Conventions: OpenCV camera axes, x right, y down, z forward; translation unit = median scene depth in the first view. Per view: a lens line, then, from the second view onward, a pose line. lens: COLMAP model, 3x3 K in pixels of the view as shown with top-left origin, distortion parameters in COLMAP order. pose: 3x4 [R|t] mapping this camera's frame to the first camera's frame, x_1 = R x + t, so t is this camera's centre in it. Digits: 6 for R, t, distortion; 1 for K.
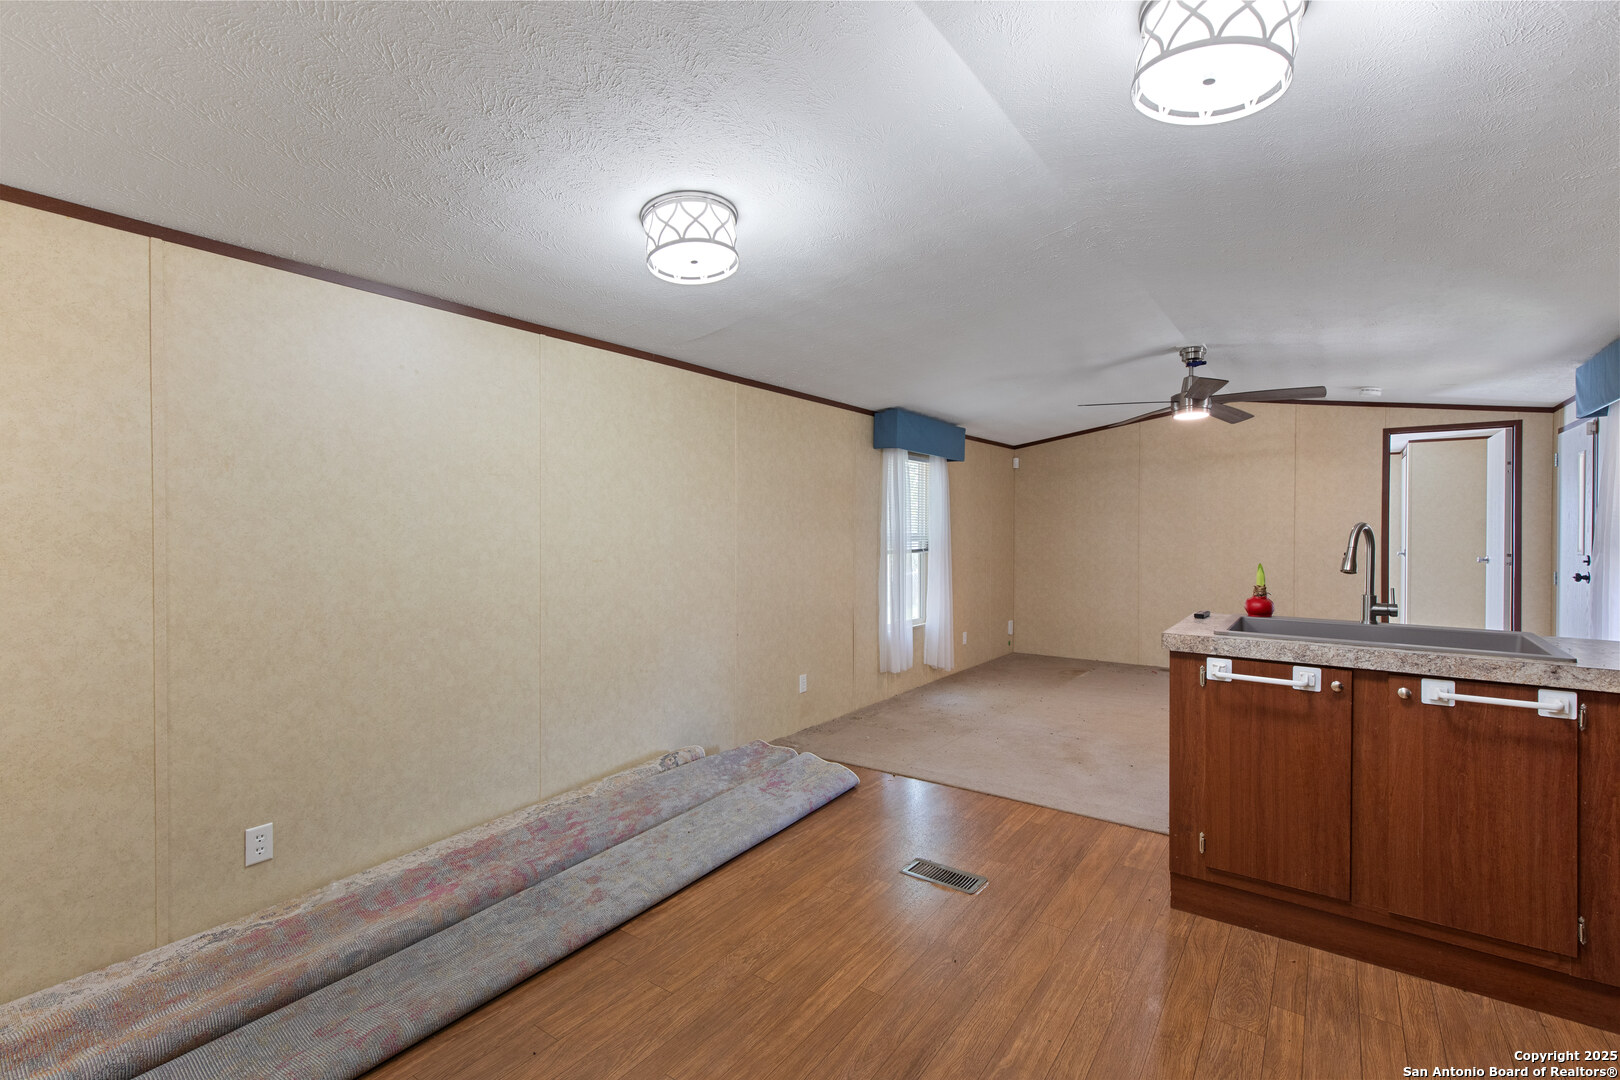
lens RADIAL K [[721.0, 0, 839.7], [0, 721.0, 539.4], [0, 0, 1]] dist [0.005289, -0.000639]
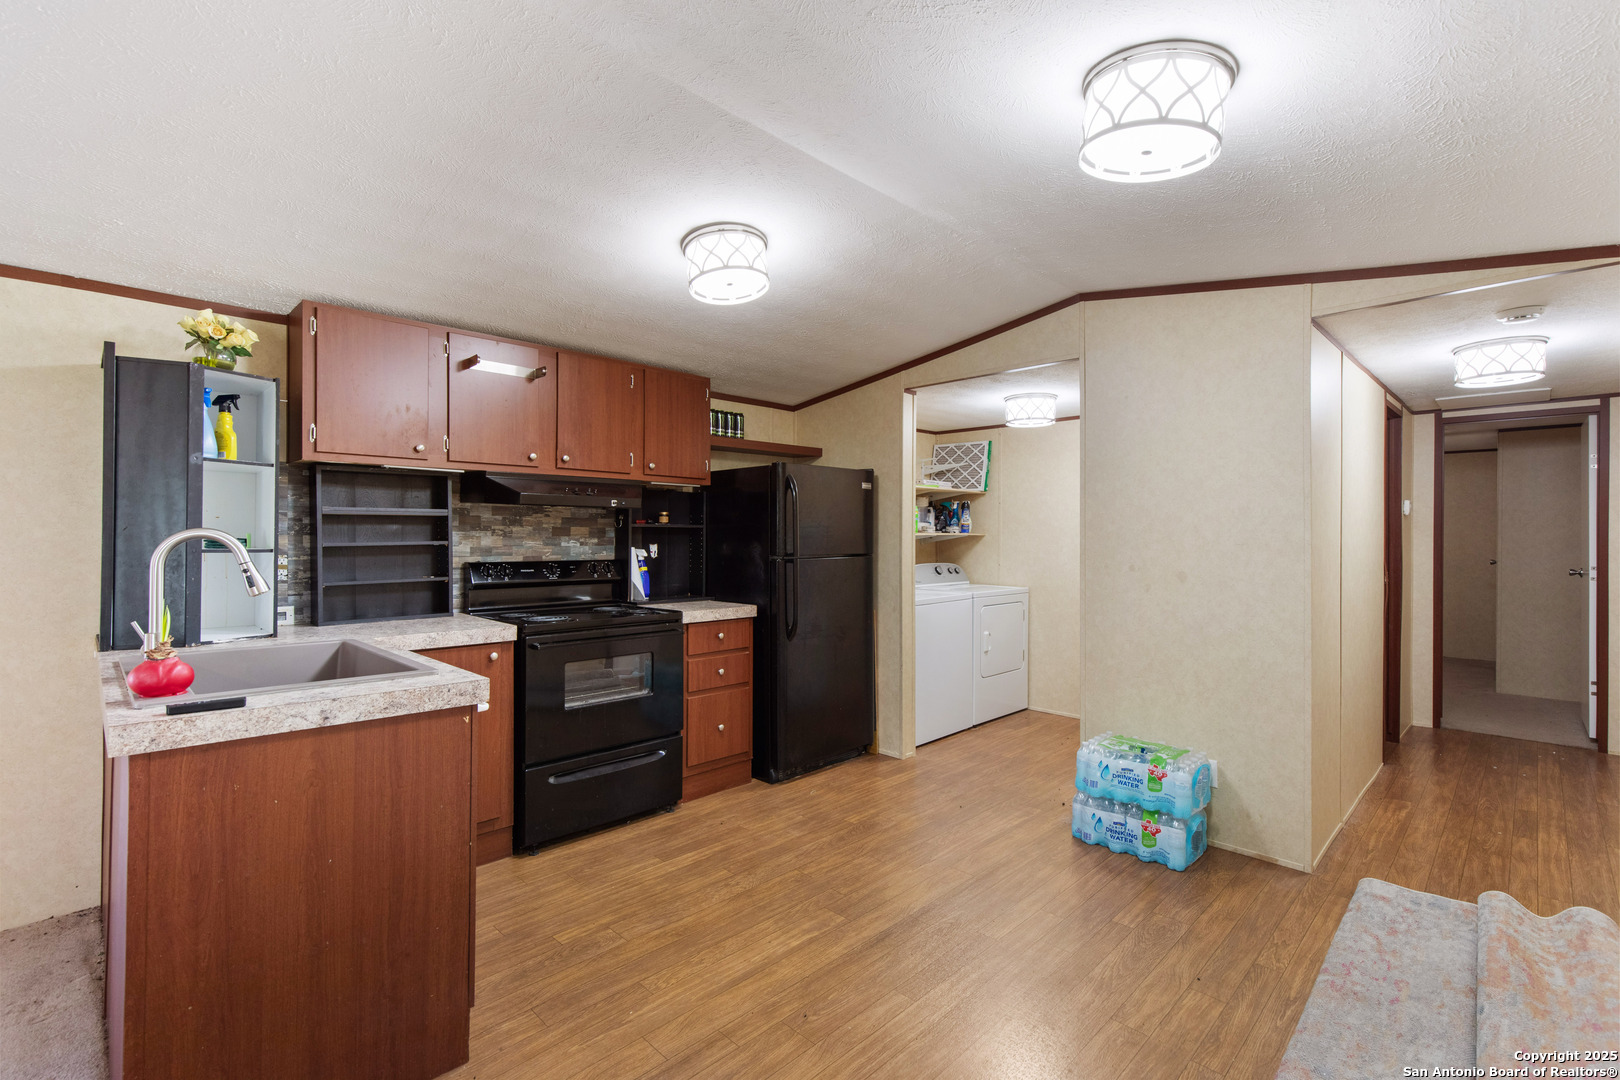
lens RADIAL K [[721.0, 0, 833.5], [0, 721.0, 539.4], [0, 0, 1]] dist [0.005289, -0.000639]
pose [[-0.986349, -0.002656, 0.164645, -0.014395], [0.000450, 0.999823, 0.018822, -0.018944], [-0.164665, 0.018639, -0.986173, 1.222291]]
